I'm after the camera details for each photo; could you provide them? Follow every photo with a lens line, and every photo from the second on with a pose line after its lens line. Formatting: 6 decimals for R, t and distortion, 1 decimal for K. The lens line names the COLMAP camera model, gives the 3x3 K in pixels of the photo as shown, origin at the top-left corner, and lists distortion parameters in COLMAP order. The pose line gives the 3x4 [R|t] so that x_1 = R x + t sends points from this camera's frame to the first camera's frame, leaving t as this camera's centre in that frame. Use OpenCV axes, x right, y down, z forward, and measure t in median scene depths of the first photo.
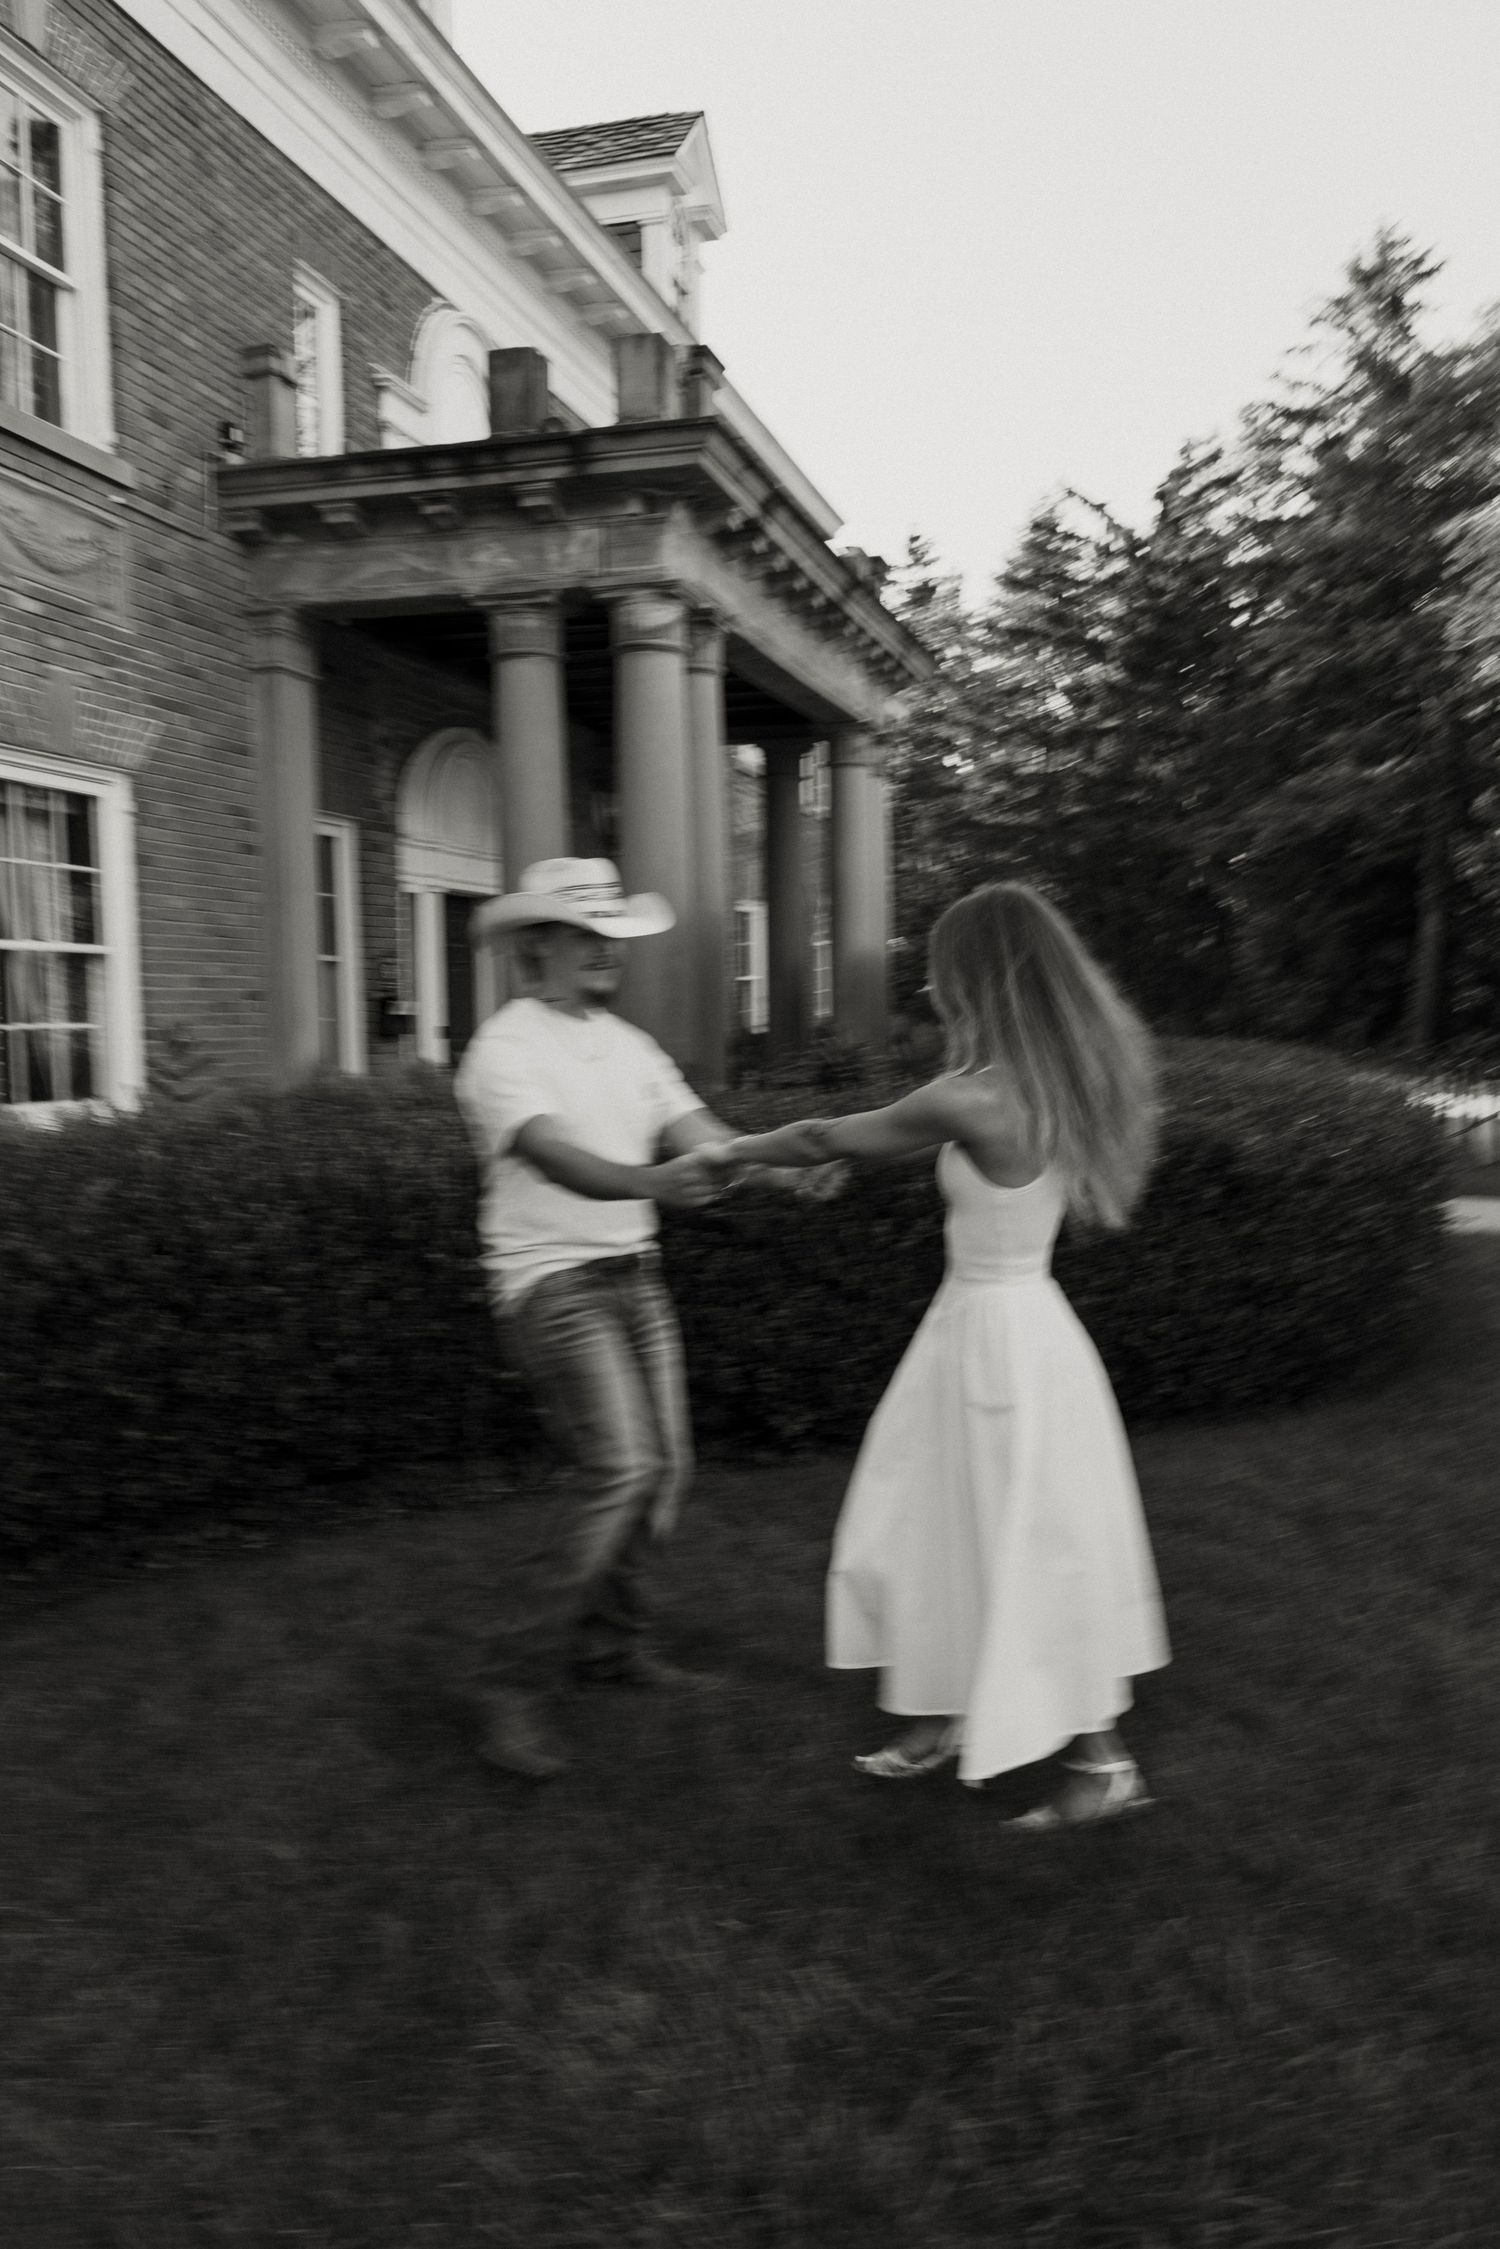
lens RADIAL K [[2203.7, 0, 750.0], [0, 2203.7, 1124.5], [0, 0, 1]] dist [-0.006236, 0.002954]
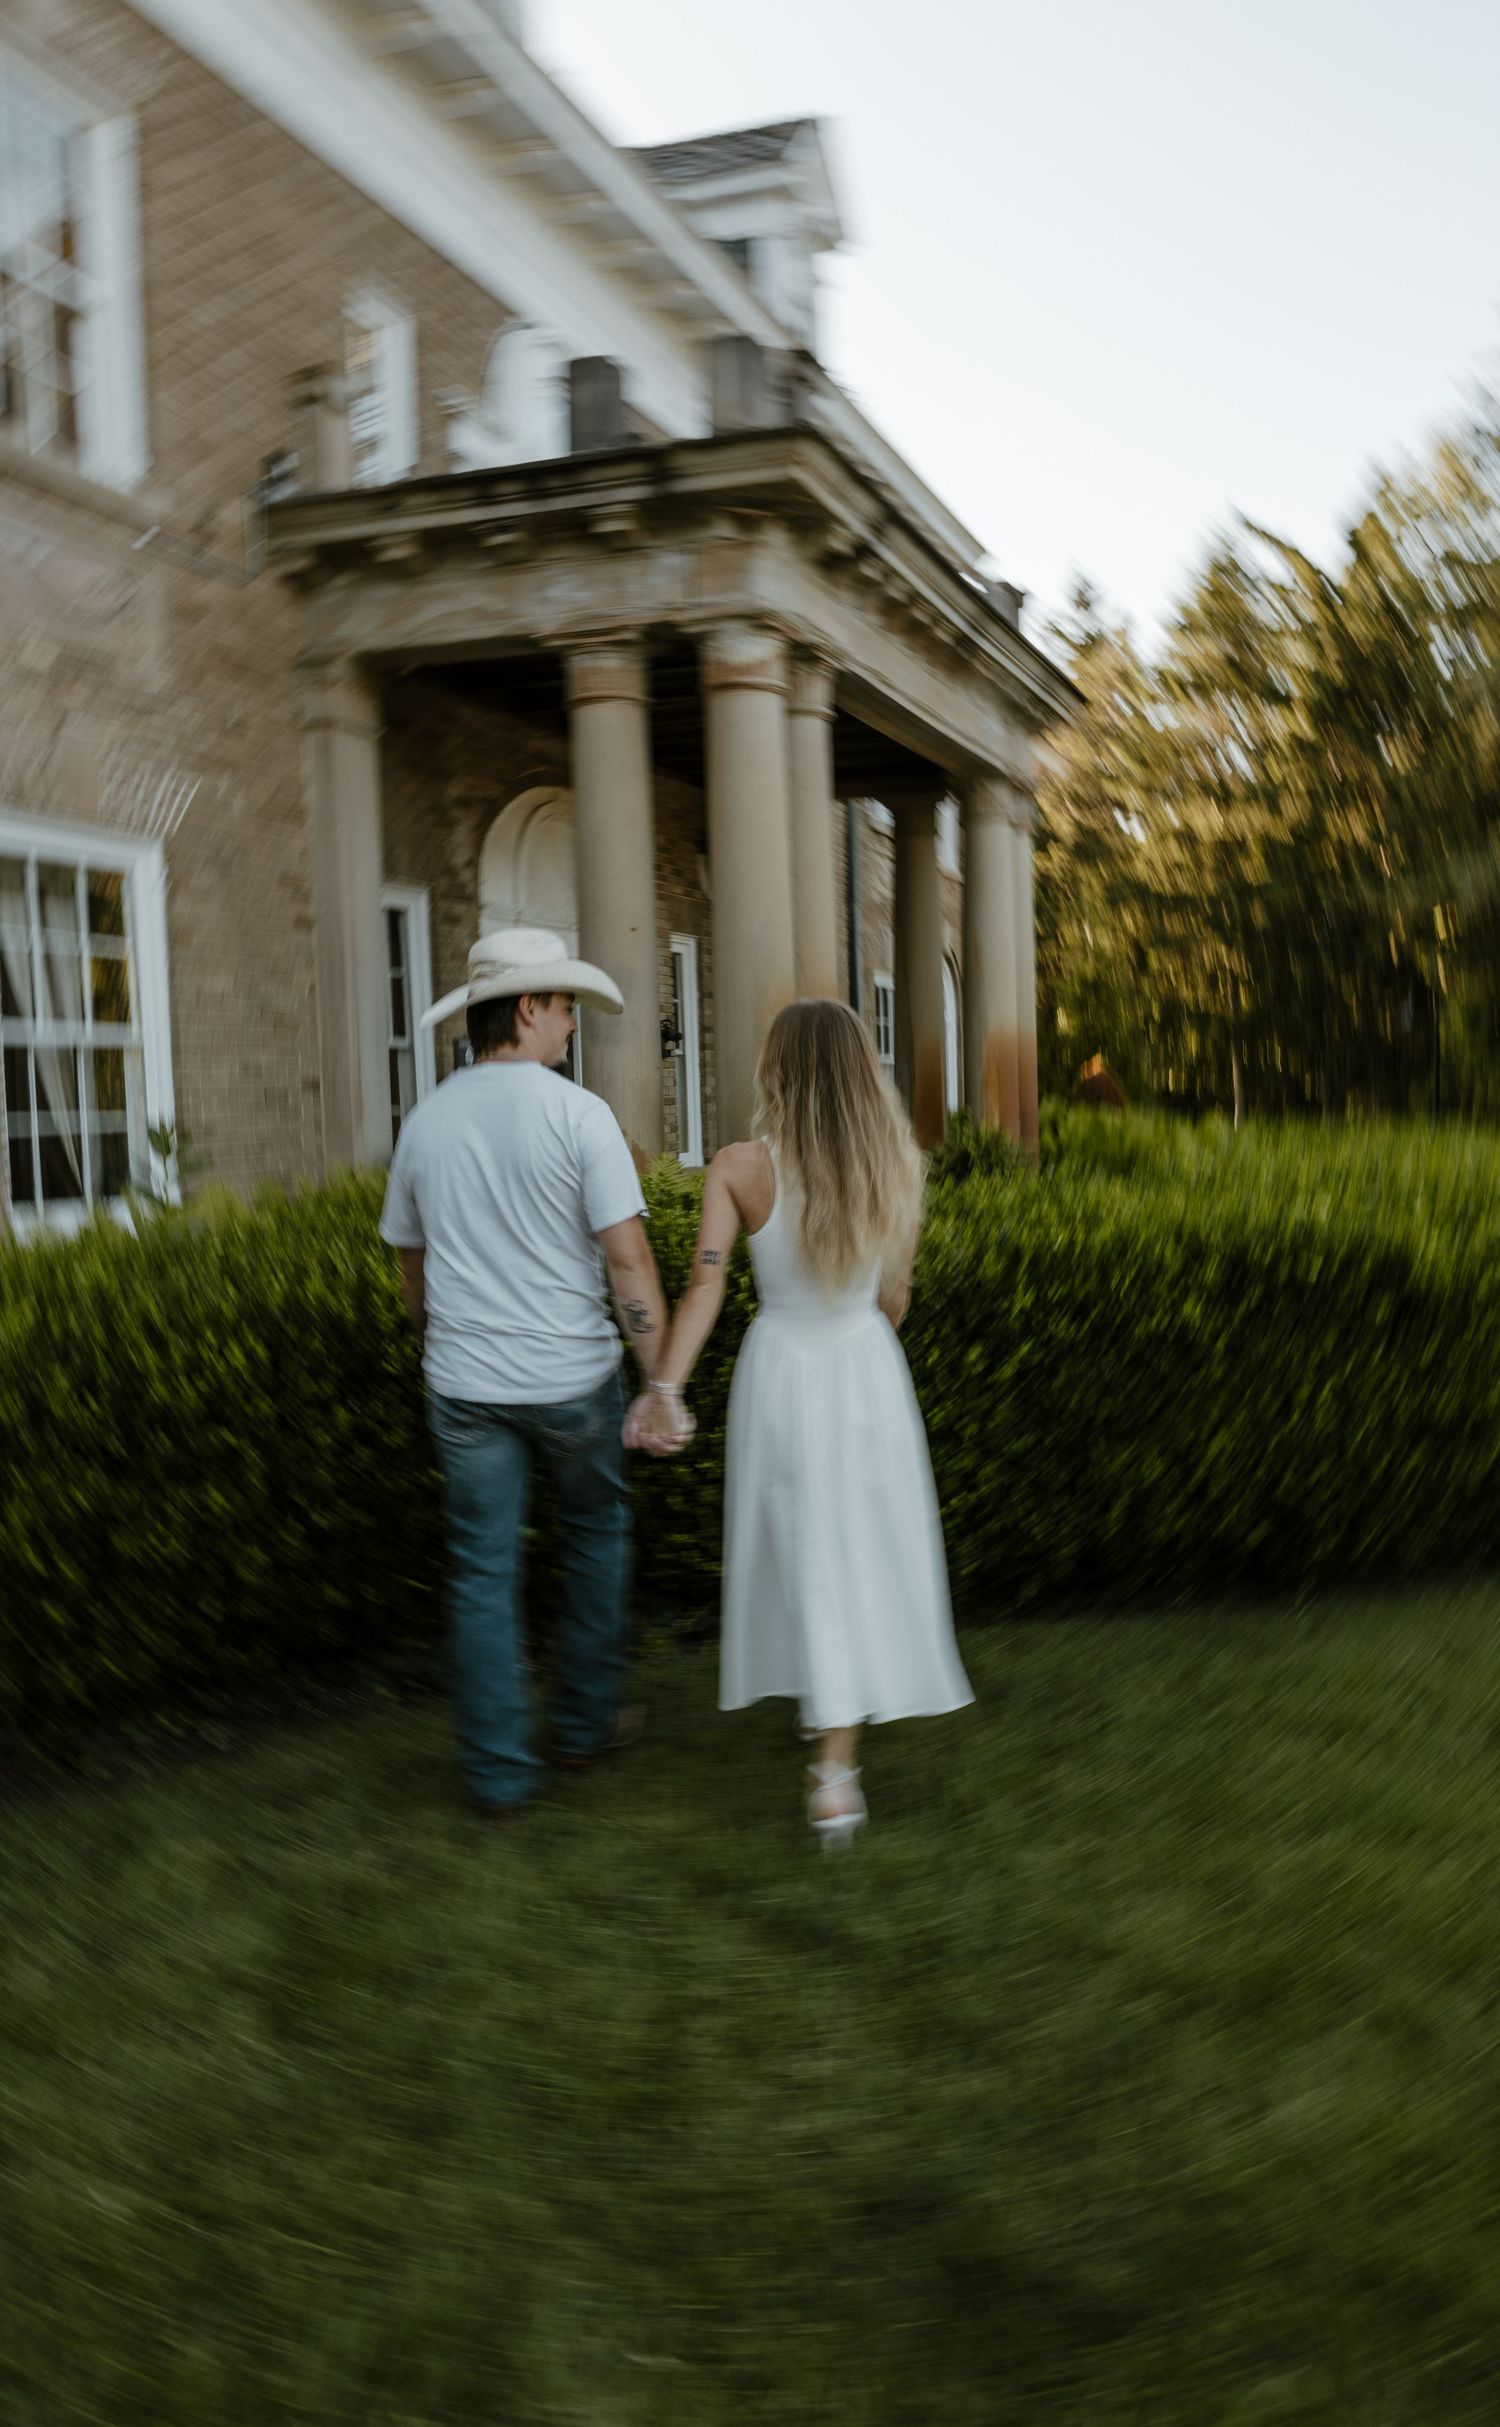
lens RADIAL K [[2257.2, 0, 749.6], [0, 2257.2, 1186.6], [0, 0, 1]] dist [-0.033784, -0.007570]
pose [[0.996128, -0.009408, -0.087415, 0.033652], [0.008295, 0.999880, -0.013094, -0.003954], [0.087528, 0.012318, 0.996086, 0.100942]]
